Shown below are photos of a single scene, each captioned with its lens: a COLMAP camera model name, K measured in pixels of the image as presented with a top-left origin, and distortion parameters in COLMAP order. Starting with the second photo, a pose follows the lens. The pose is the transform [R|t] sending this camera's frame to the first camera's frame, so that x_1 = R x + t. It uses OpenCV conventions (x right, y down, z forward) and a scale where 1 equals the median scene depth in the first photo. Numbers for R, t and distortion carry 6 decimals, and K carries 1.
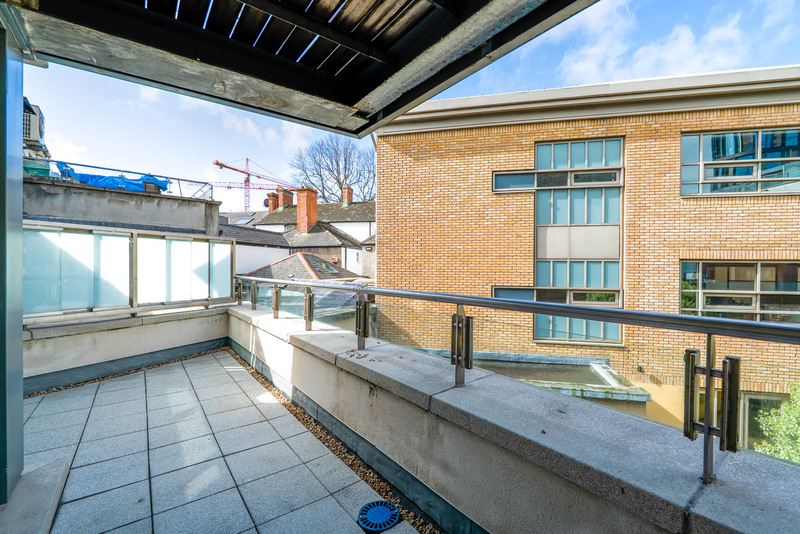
lens RADIAL K [[360.5, 0, 400.2], [0, 360.5, 273.8], [0, 0, 1]] dist [-0.001683, -0.000535]
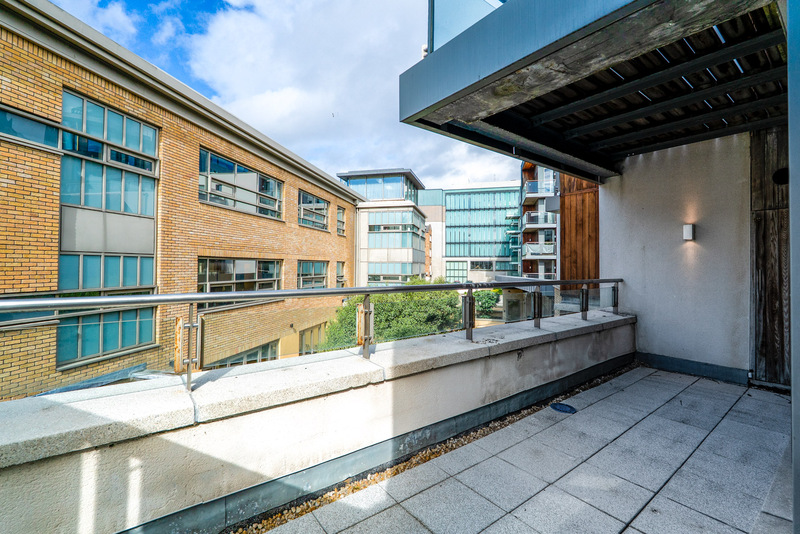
lens RADIAL K [[363.0, 0, 403.3], [0, 363.0, 264.3], [0, 0, 1]] dist [0.000237, -0.000082]
pose [[-0.027699, -0.003385, 0.999611, -0.364747], [0.014058, 0.999894, 0.003776, -0.009115], [-0.999517, 0.014157, -0.027649, 0.368774]]
